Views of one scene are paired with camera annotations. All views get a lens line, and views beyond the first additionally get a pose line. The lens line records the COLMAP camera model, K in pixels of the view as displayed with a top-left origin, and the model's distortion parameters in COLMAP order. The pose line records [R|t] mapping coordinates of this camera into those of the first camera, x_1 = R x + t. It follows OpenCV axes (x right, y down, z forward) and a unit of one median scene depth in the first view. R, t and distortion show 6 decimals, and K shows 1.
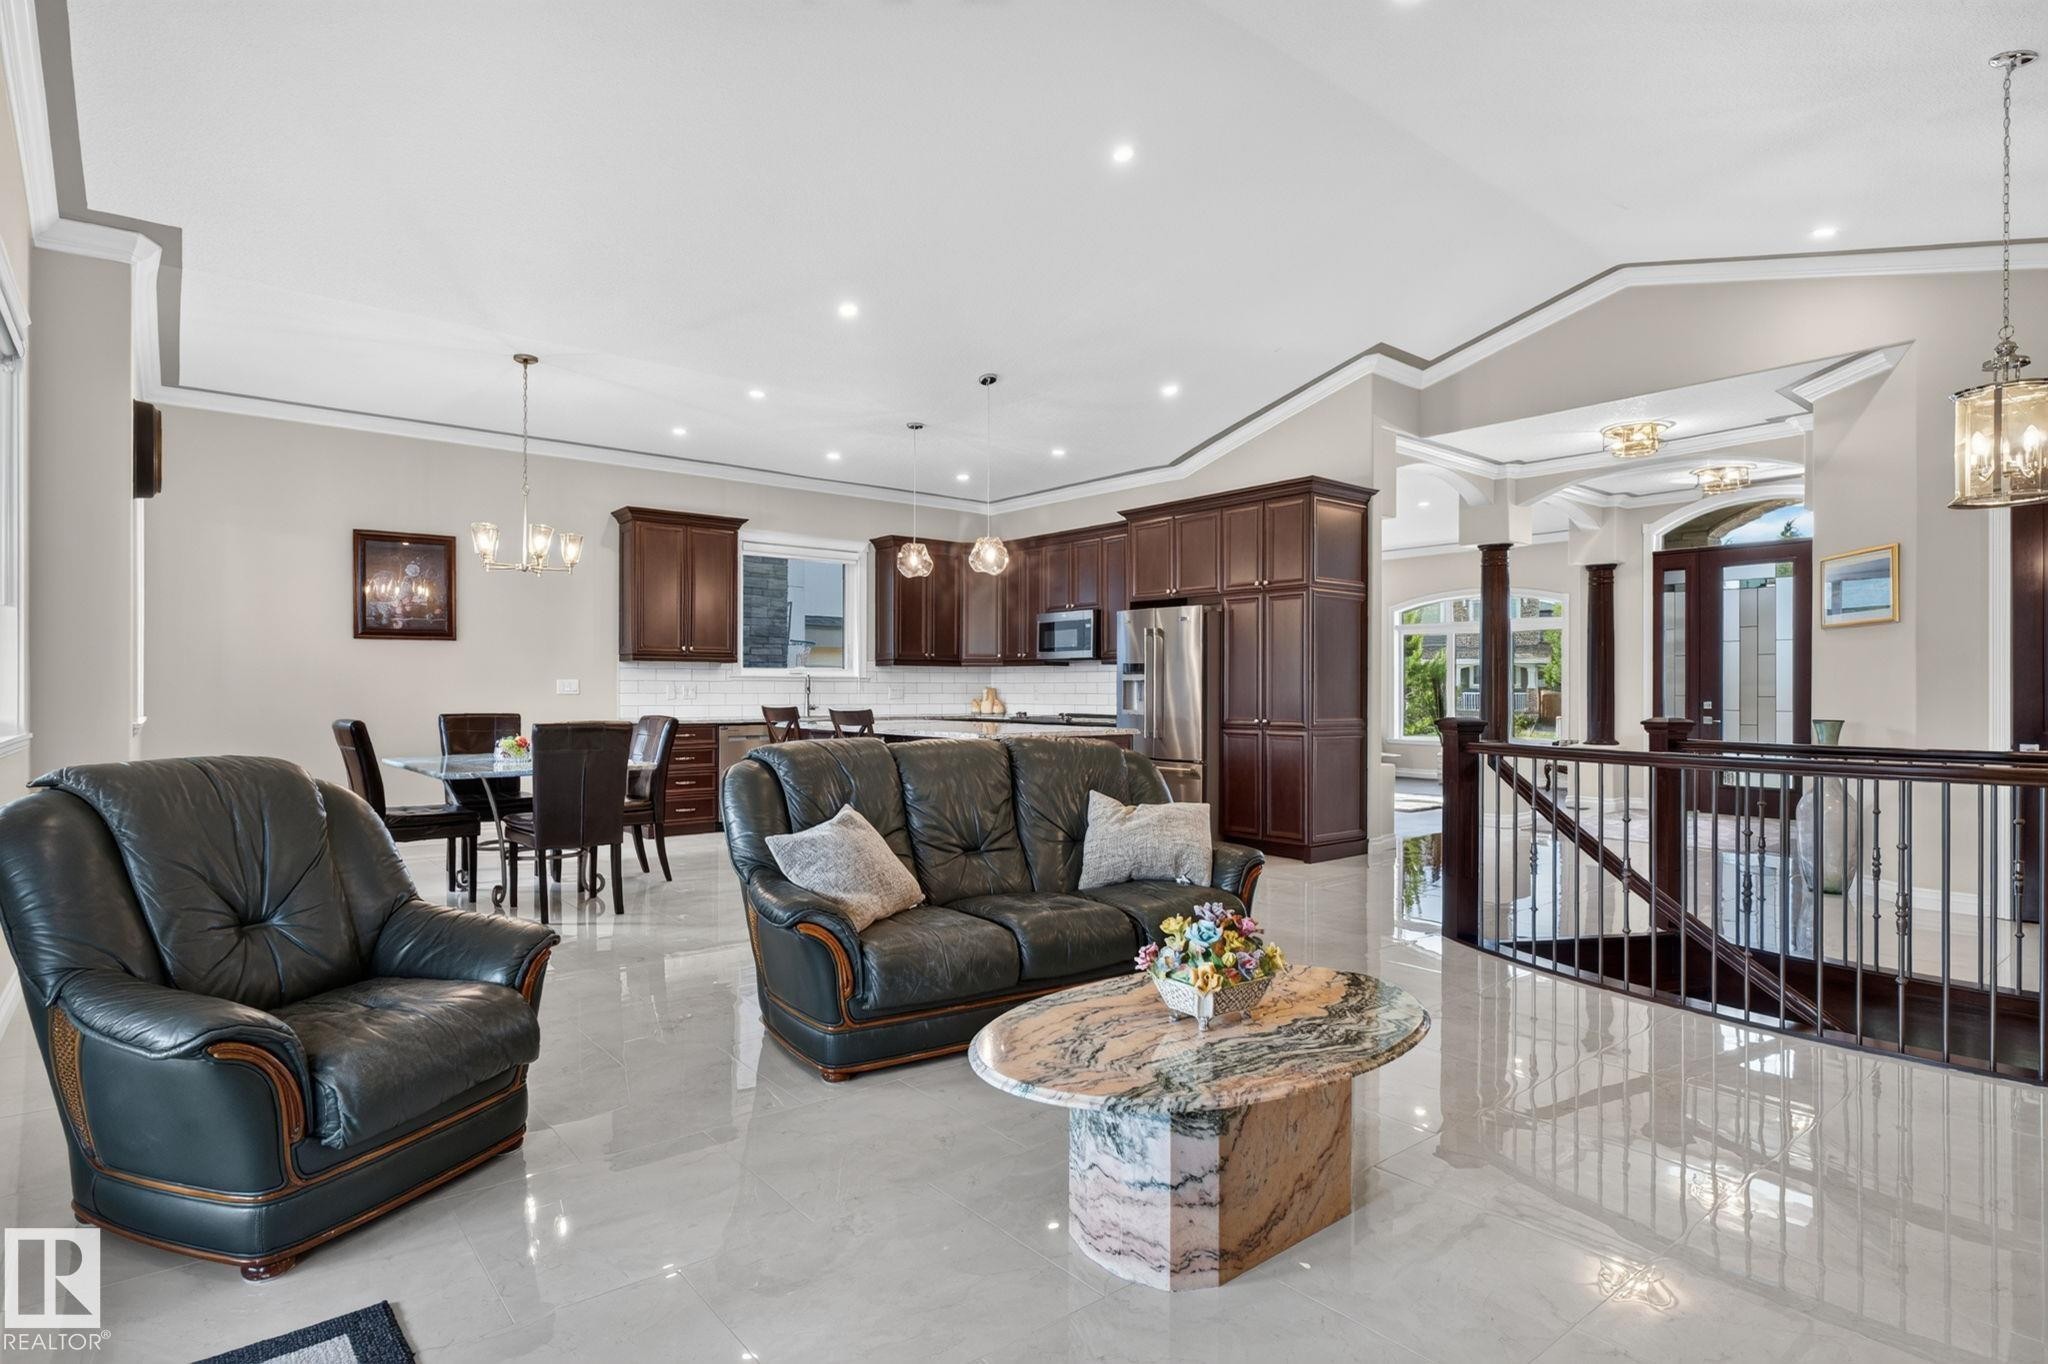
lens RADIAL K [[1057.9, 0, 1007.0], [0, 1057.9, 680.1], [0, 0, 1]] dist [0.000626, 0.000226]
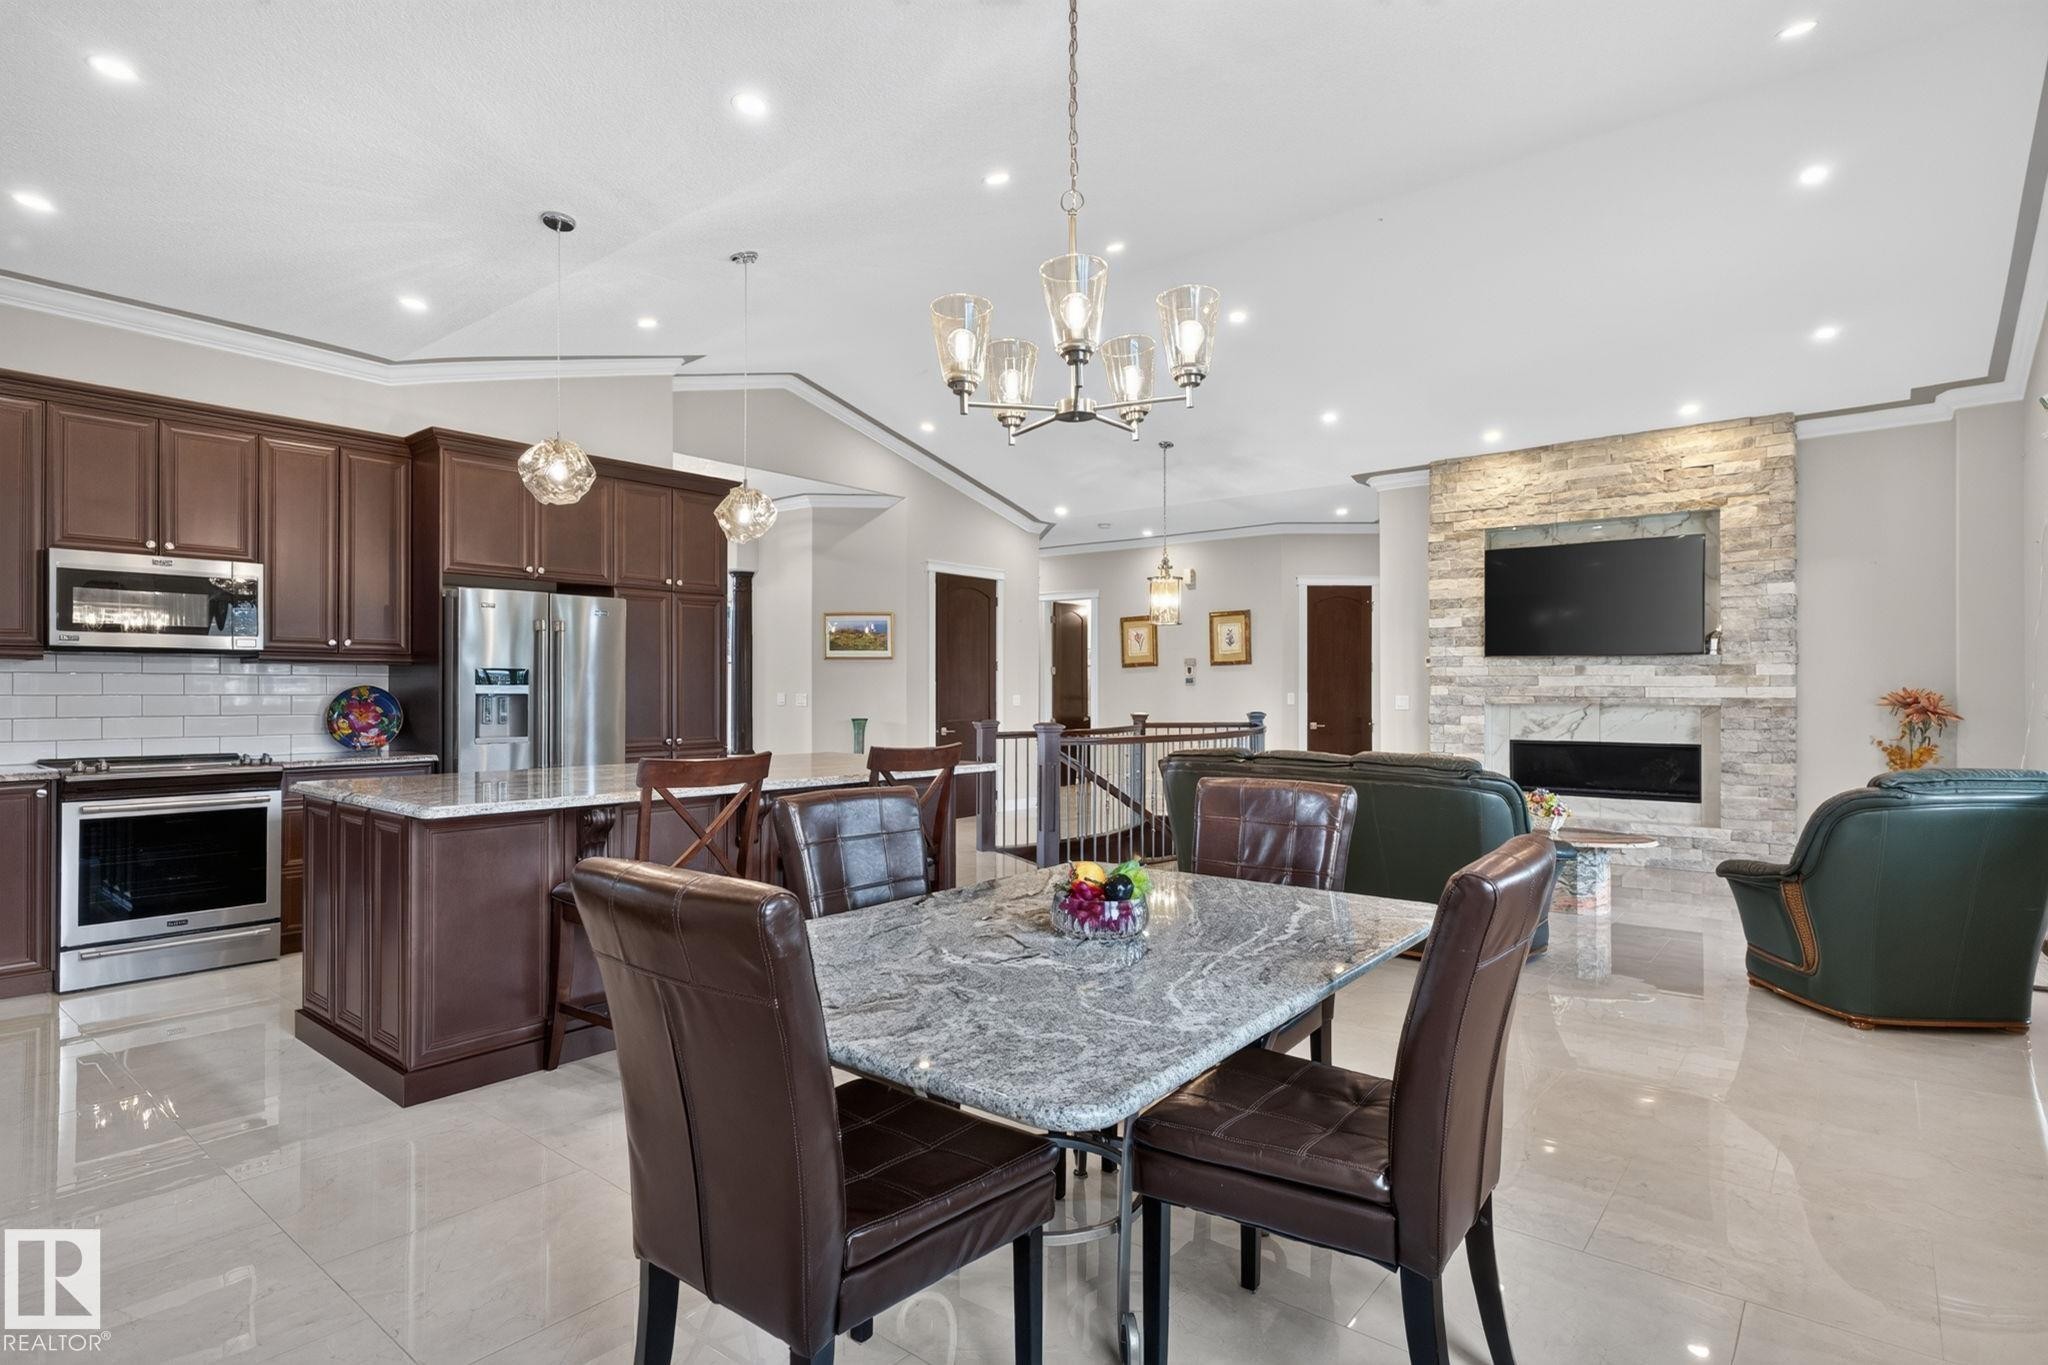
lens RADIAL K [[1057.9, 0, 1026.5], [0, 1057.9, 680.4], [0, 0, 1]] dist [0.000626, 0.000226]
pose [[-0.208846, 0.003996, 0.977940, -0.553962], [-0.013821, 0.999880, -0.007037, -0.007424], [-0.977851, -0.014986, -0.208766, 0.729396]]
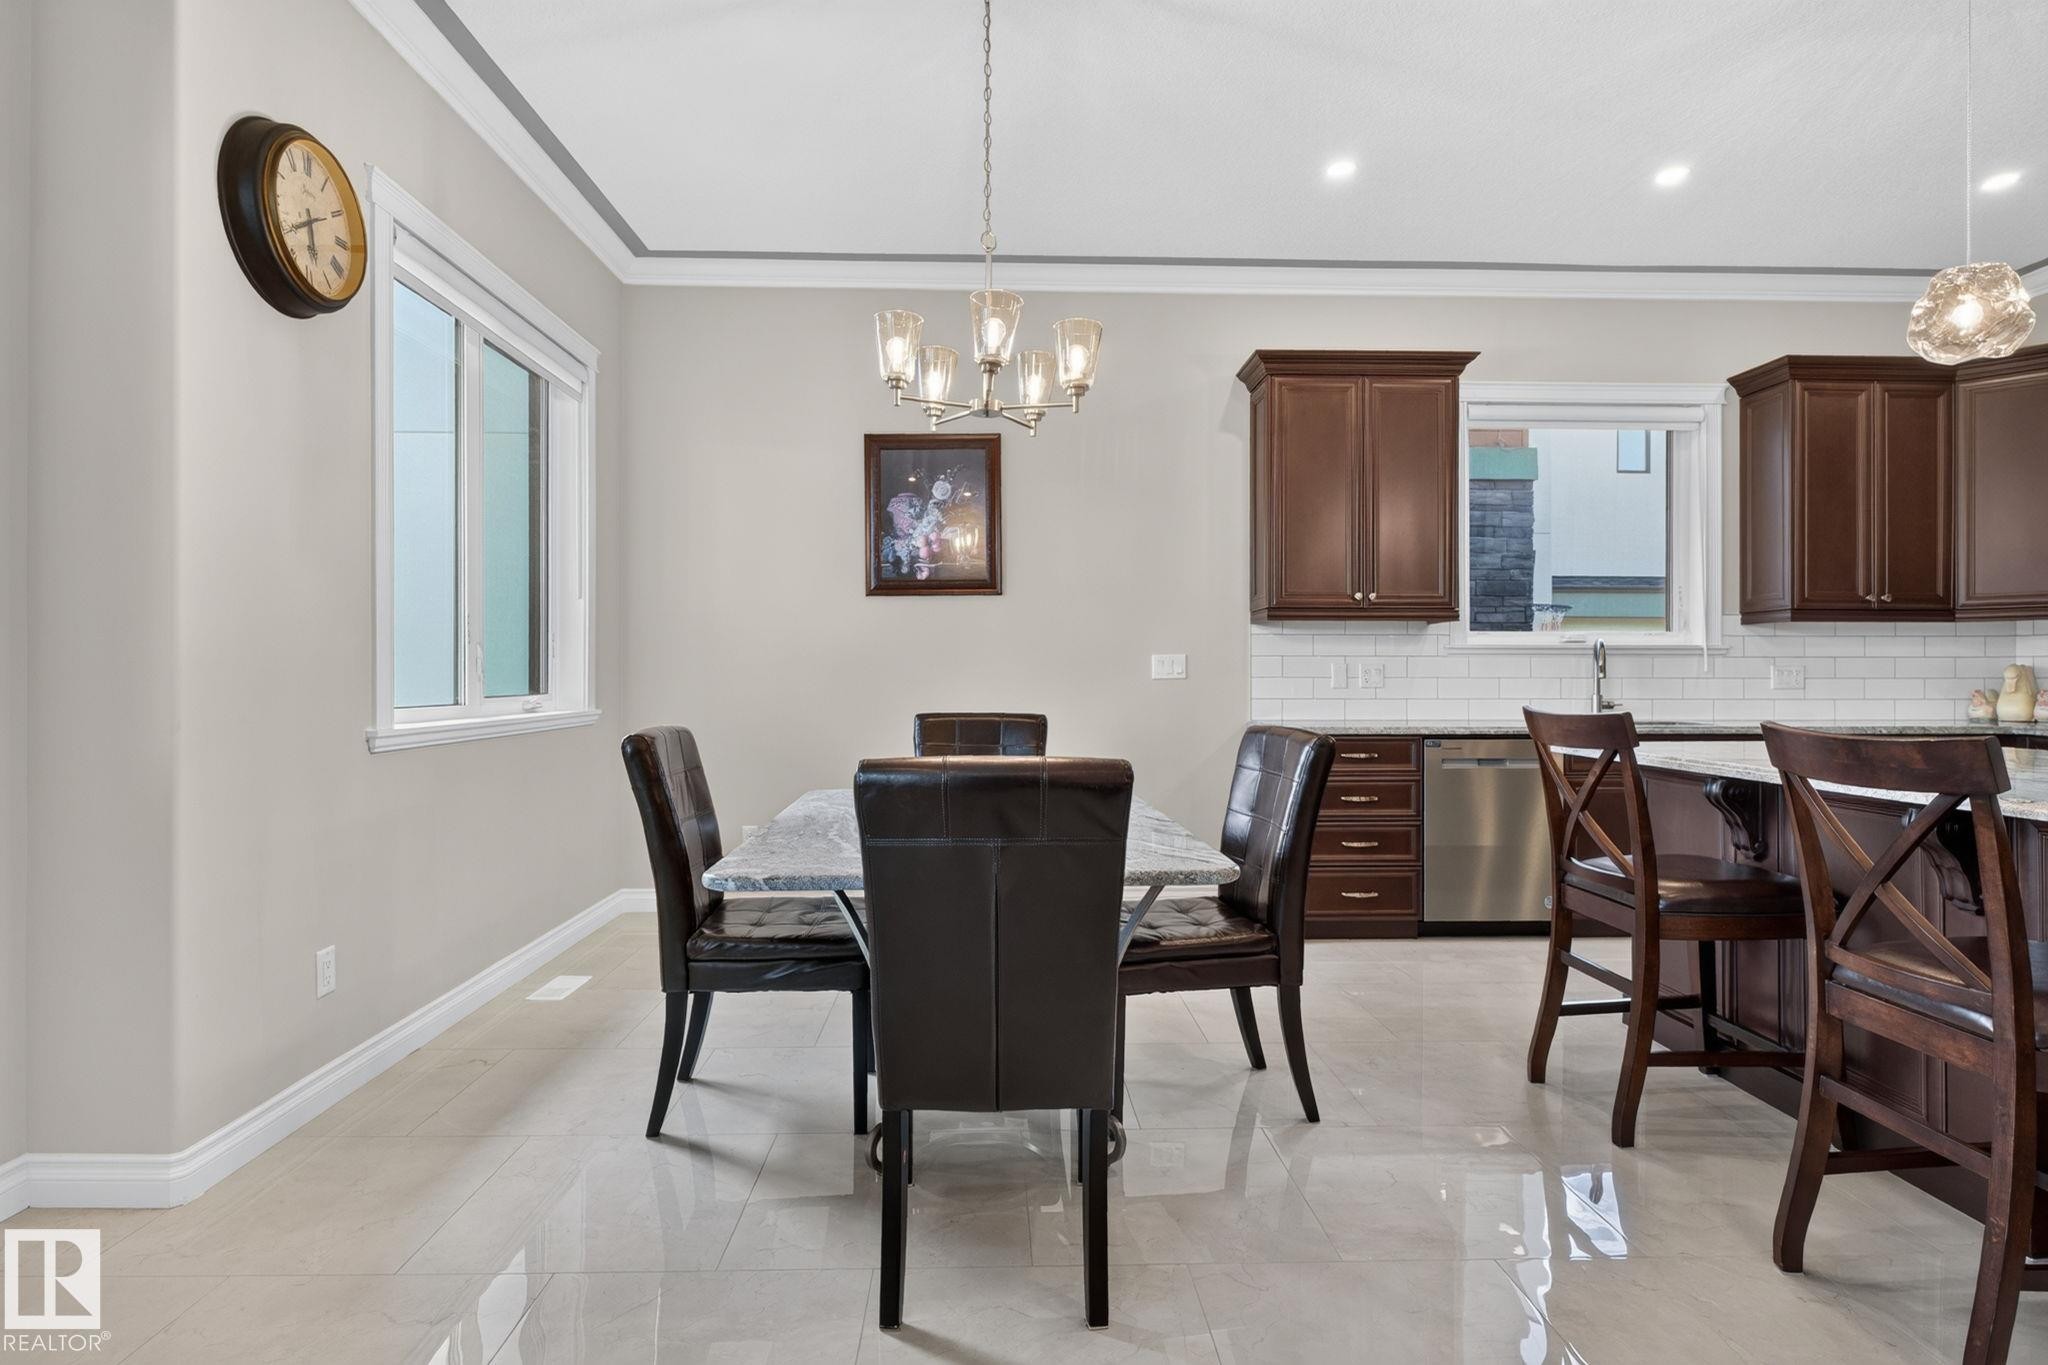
lens RADIAL K [[1057.9, 0, 1023.6], [0, 1057.9, 673.4], [0, 0, 1]] dist [0.000626, 0.000226]
pose [[0.802849, -0.001577, -0.596181, -0.109000], [0.006998, 0.999953, 0.006779, 0.005067], [0.596142, -0.009614, 0.802822, 0.423747]]
